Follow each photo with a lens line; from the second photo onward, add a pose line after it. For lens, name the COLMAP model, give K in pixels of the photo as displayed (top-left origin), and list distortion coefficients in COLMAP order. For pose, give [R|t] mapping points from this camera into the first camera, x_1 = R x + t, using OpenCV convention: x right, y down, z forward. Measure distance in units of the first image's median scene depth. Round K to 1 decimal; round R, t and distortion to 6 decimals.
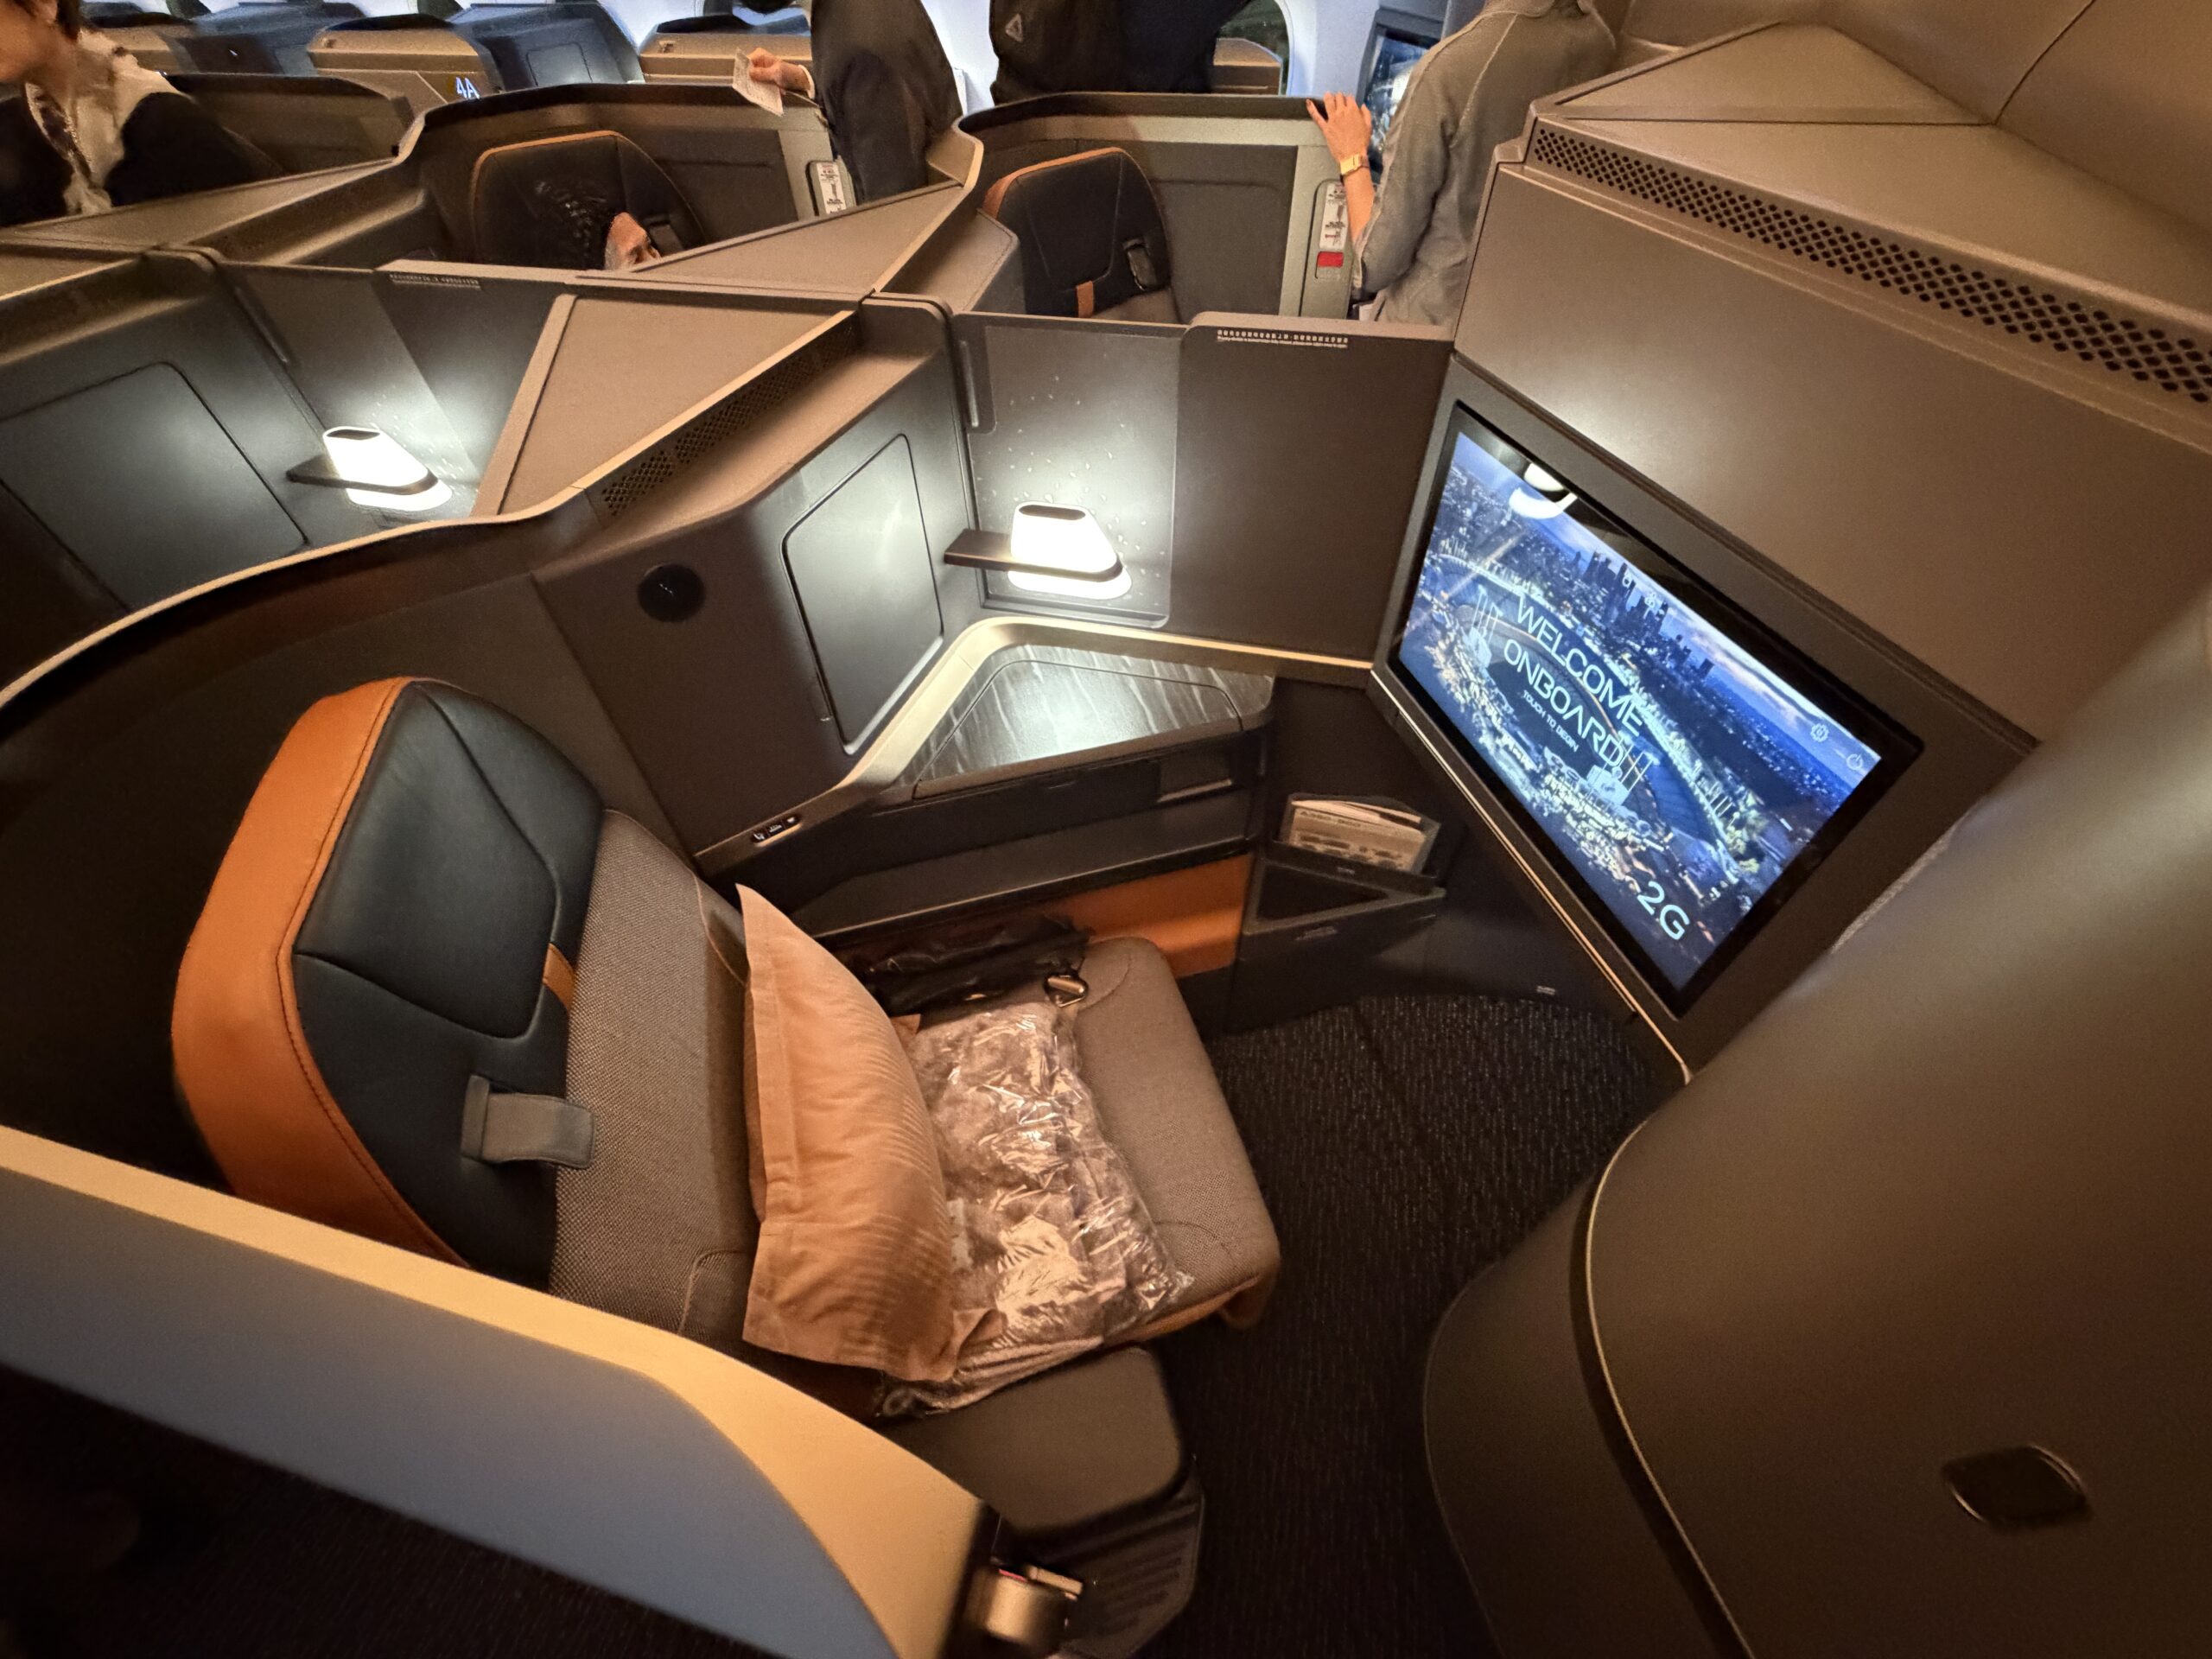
lens RADIAL K [[879.0, 0, 1099.3], [0, 879.0, 825.7], [0, 0, 1]] dist [-0.000885, 0.000137]
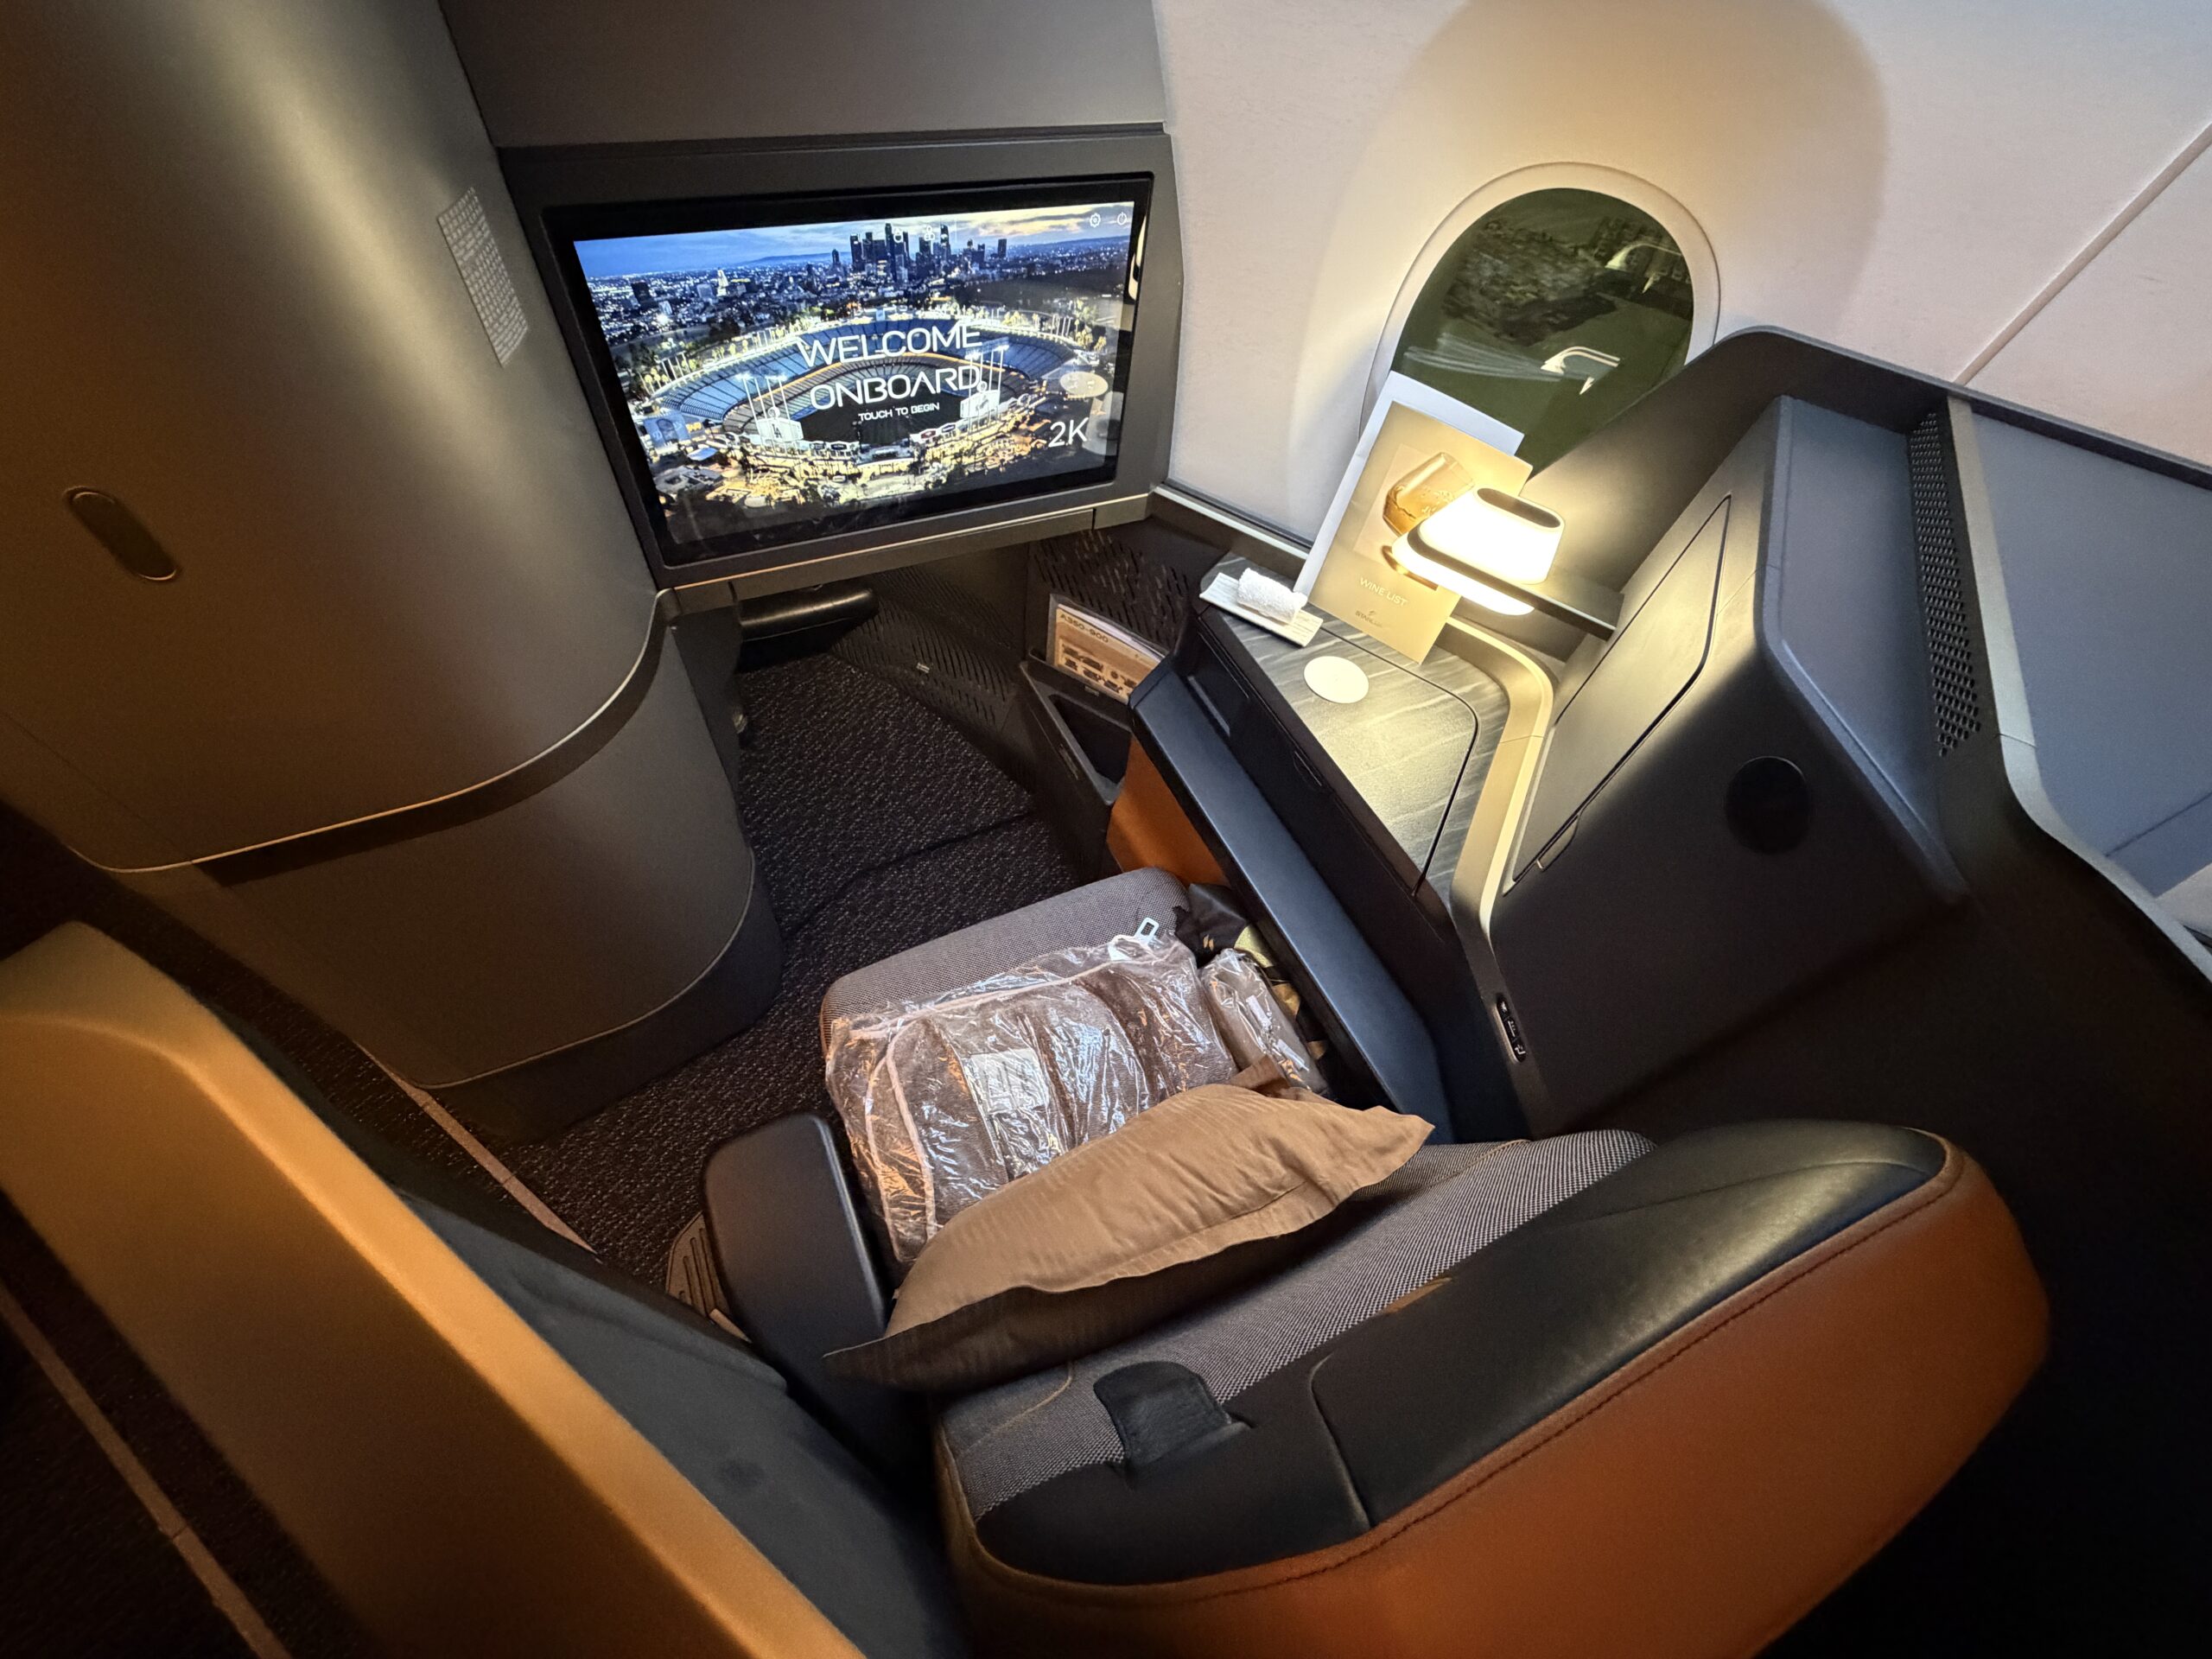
lens RADIAL K [[879.0, 0, 1099.3], [0, 879.0, 825.7], [0, 0, 1]] dist [-0.000885, 0.000137]
pose [[-0.181110, -0.786221, 0.590810, -0.609554], [0.660809, 0.347640, 0.665190, -0.538113], [-0.728376, 0.510885, 0.456580, 0.638670]]
